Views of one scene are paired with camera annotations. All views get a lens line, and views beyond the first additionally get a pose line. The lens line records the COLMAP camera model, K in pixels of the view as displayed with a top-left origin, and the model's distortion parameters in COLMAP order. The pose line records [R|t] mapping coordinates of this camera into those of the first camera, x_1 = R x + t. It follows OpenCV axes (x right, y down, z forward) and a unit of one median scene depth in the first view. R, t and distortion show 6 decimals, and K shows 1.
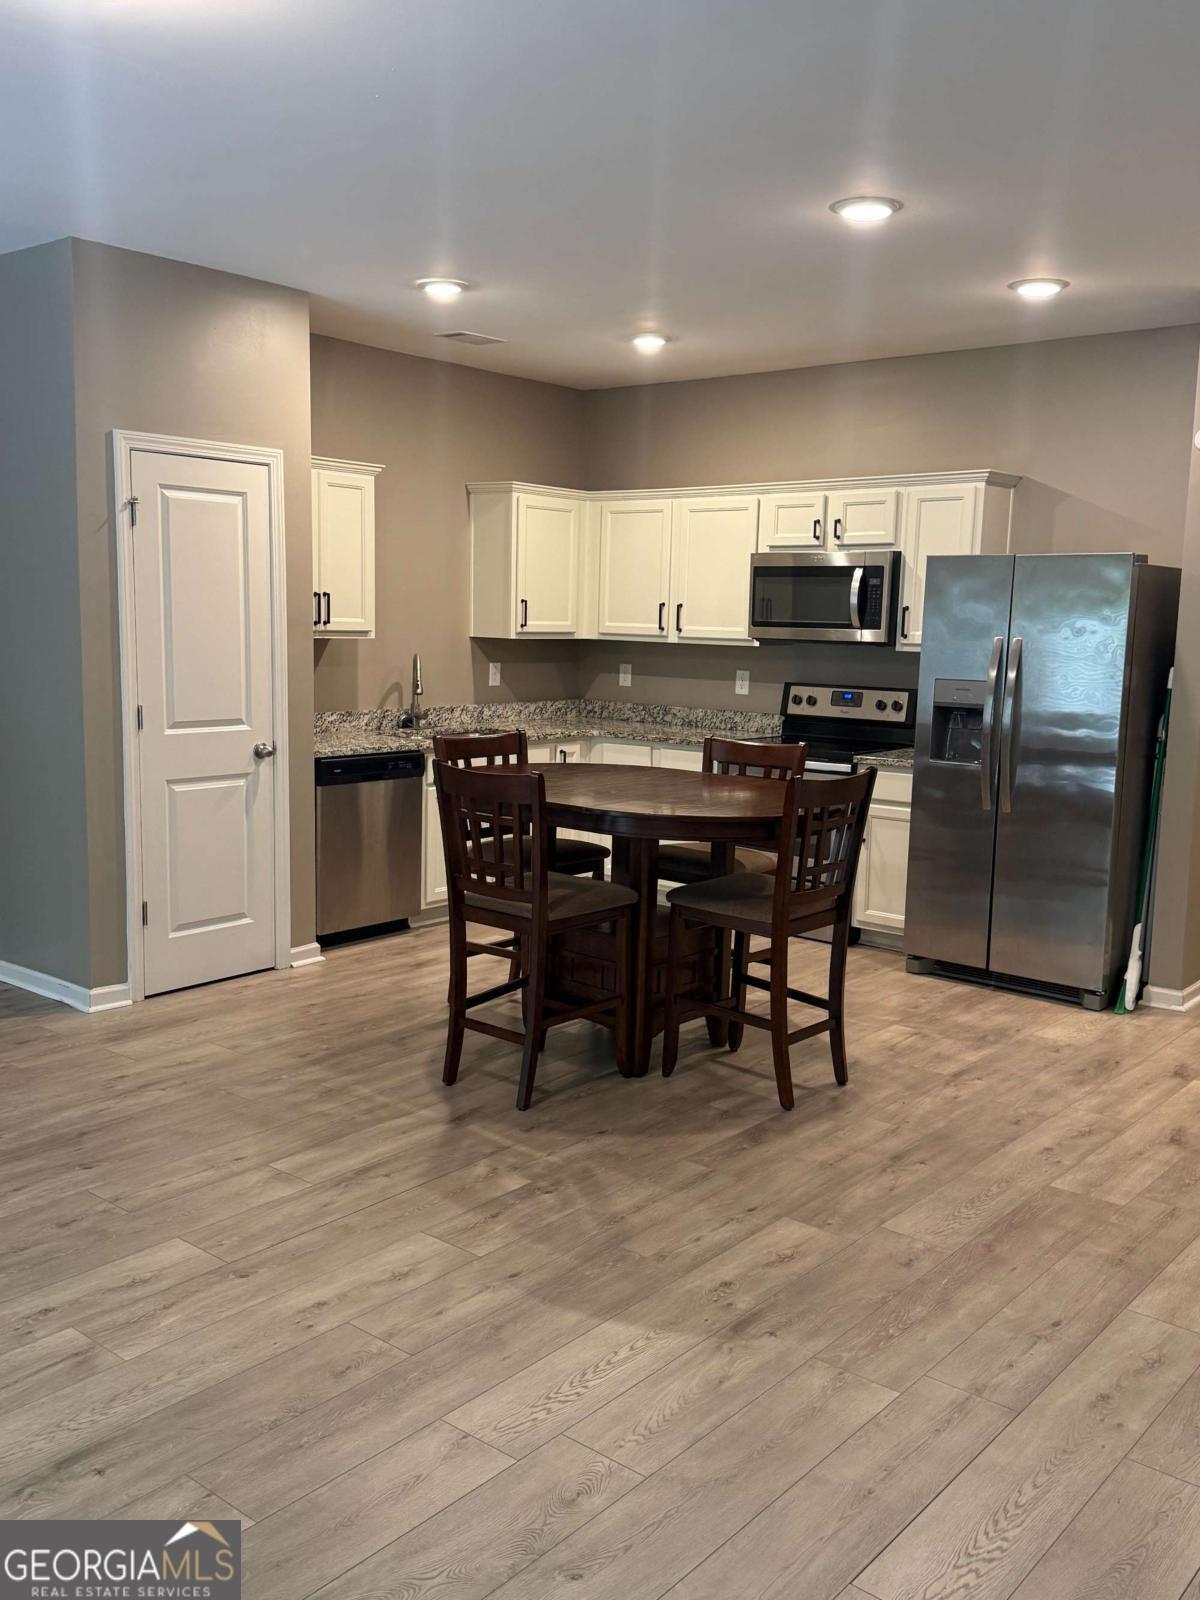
lens RADIAL K [[1417.0, 0, 596.9], [0, 1417.0, 811.1], [0, 0, 1]] dist [0.065980, -0.017224]
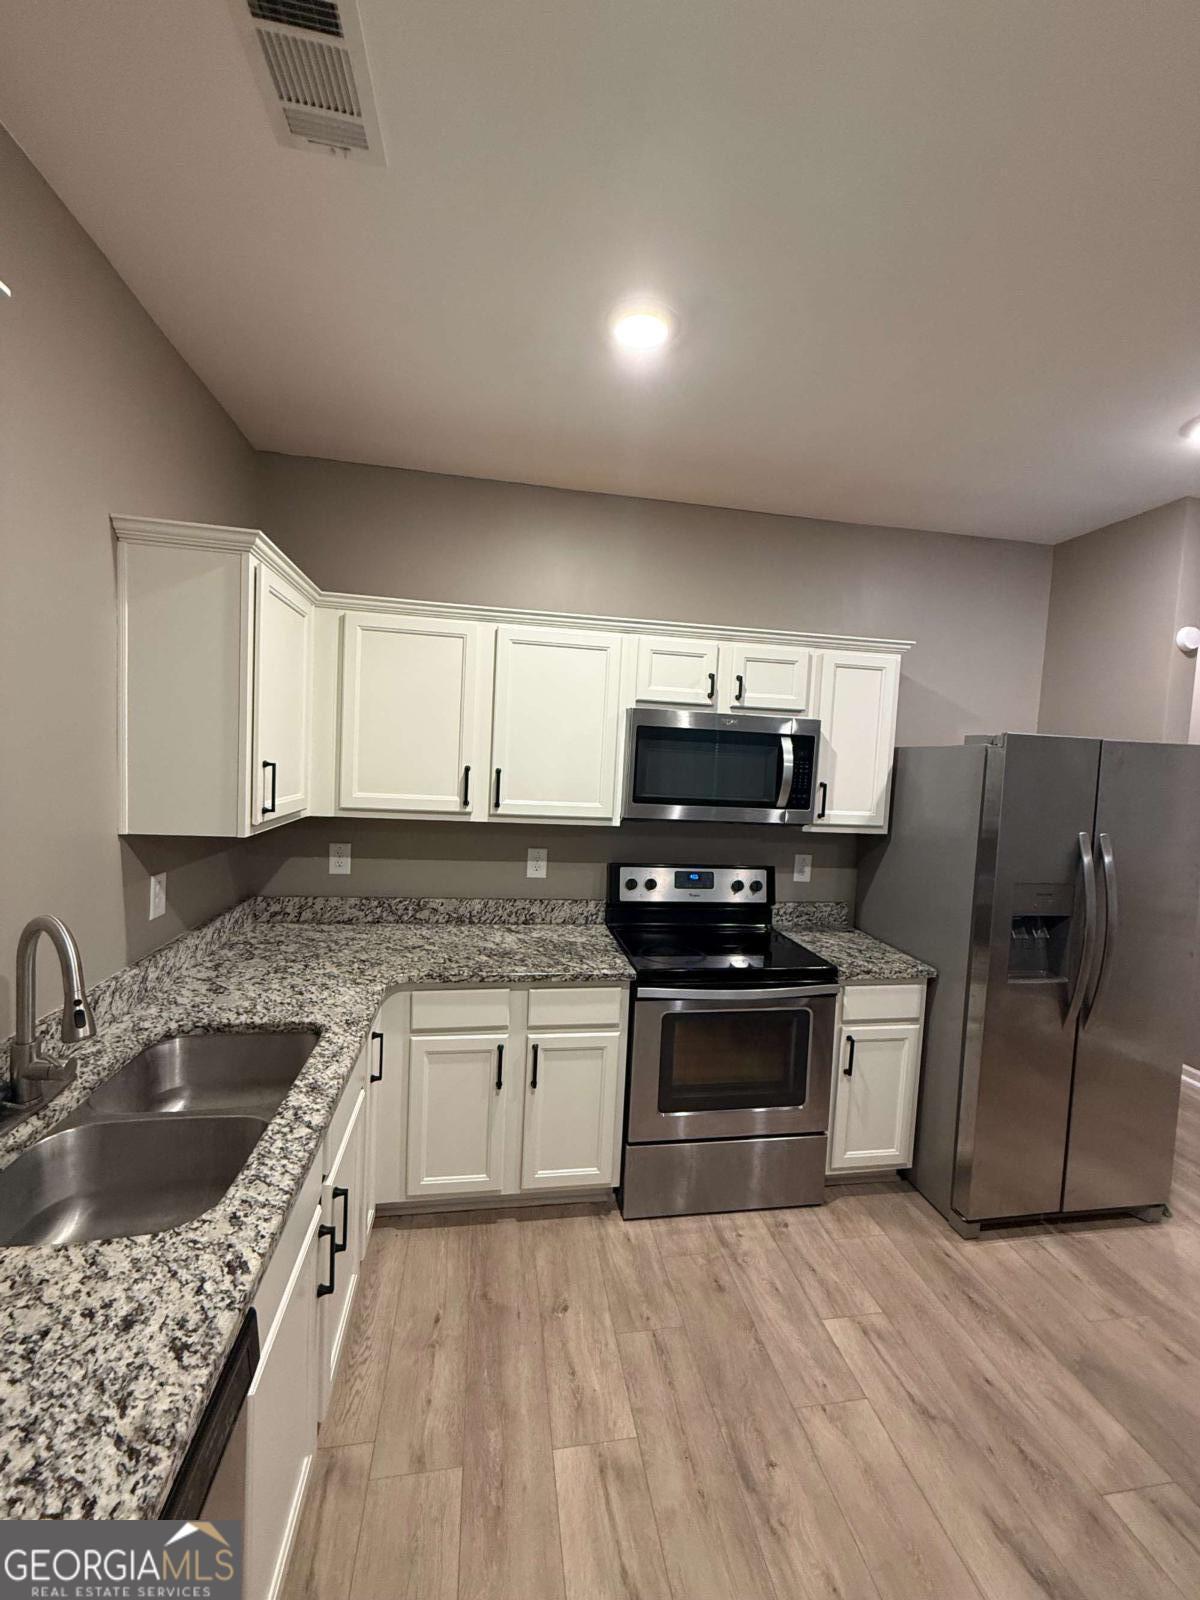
lens RADIAL K [[644.8, 0, 602.3], [0, 644.8, 796.3], [0, 0, 1]] dist [0.004038, 0.000713]
pose [[0.637124, -0.037906, 0.769828, -0.175901], [0.071246, 0.997410, -0.009852, -0.139366], [-0.767461, 0.061124, 0.638175, 0.838320]]
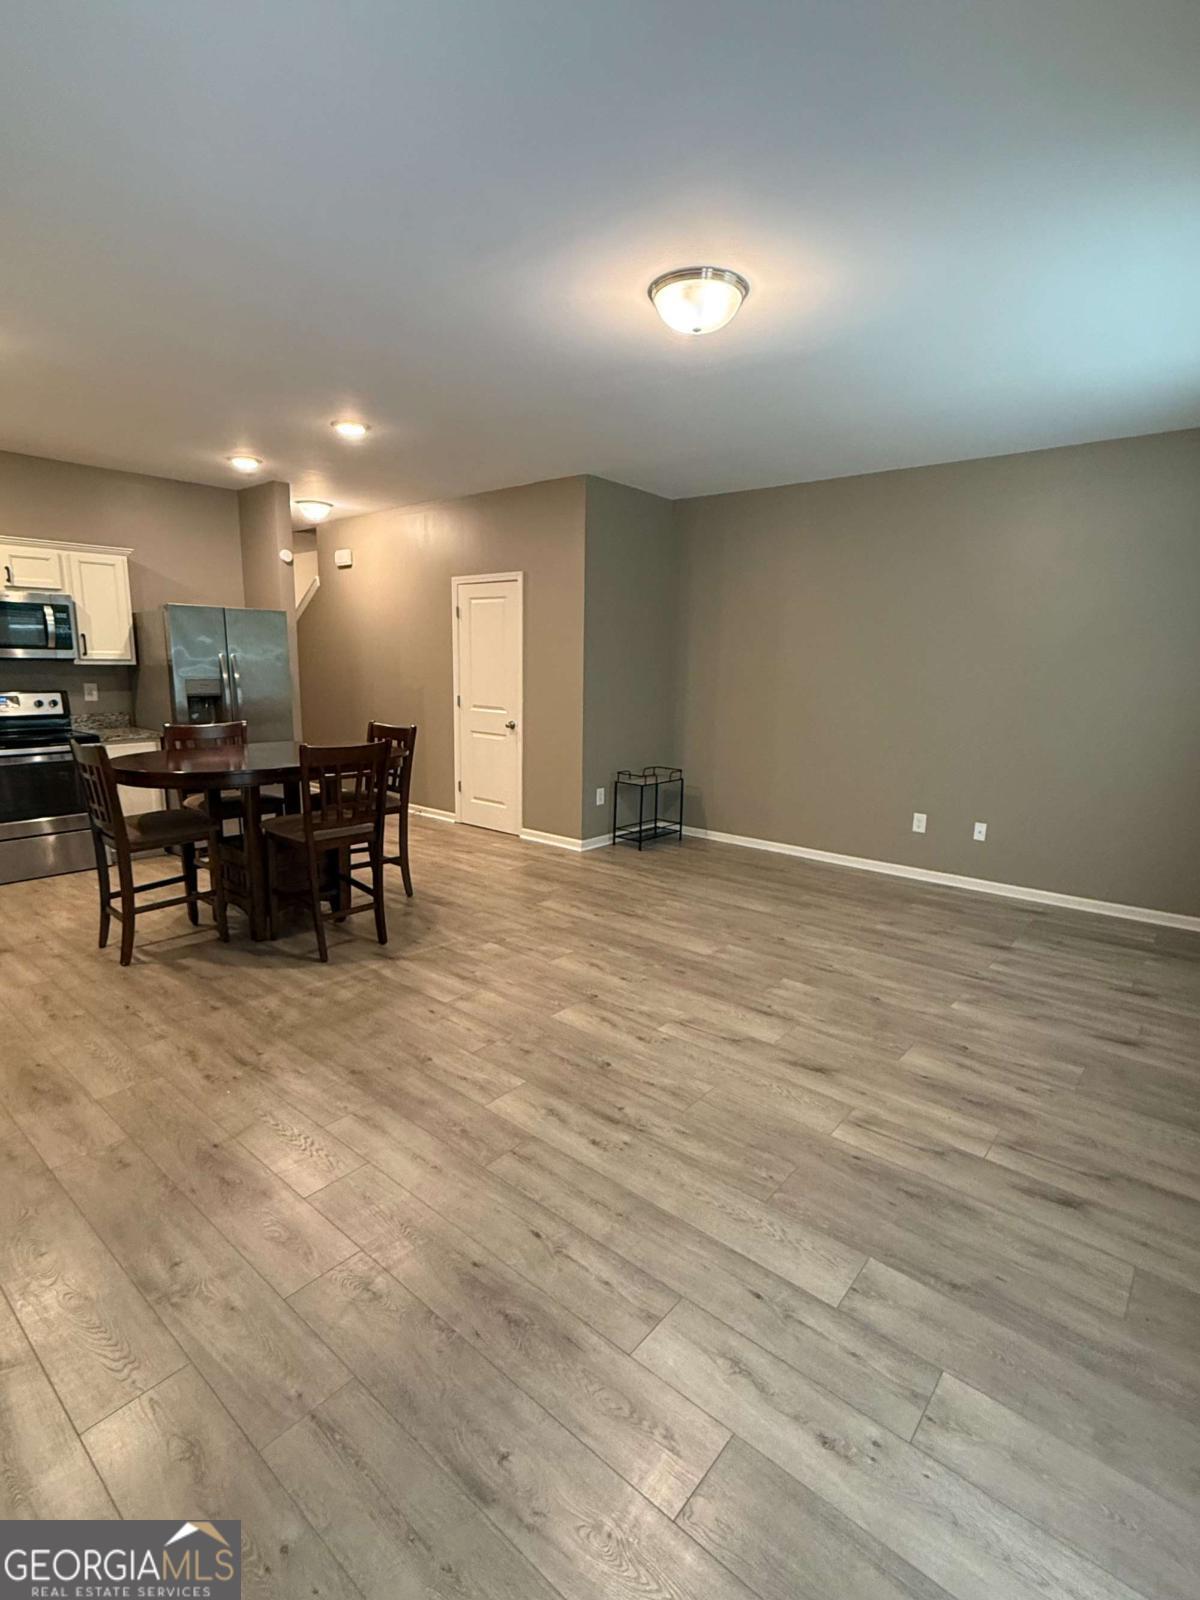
lens RADIAL K [[772.8, 0, 598.0], [0, 772.8, 800.7], [0, 0, 1]] dist [0.000324, 0.000330]
pose [[0.003033, -0.200340, 0.979722, -0.596452], [0.122277, 0.972449, 0.198474, -0.068184], [-0.992491, 0.119196, 0.027446, 0.459441]]
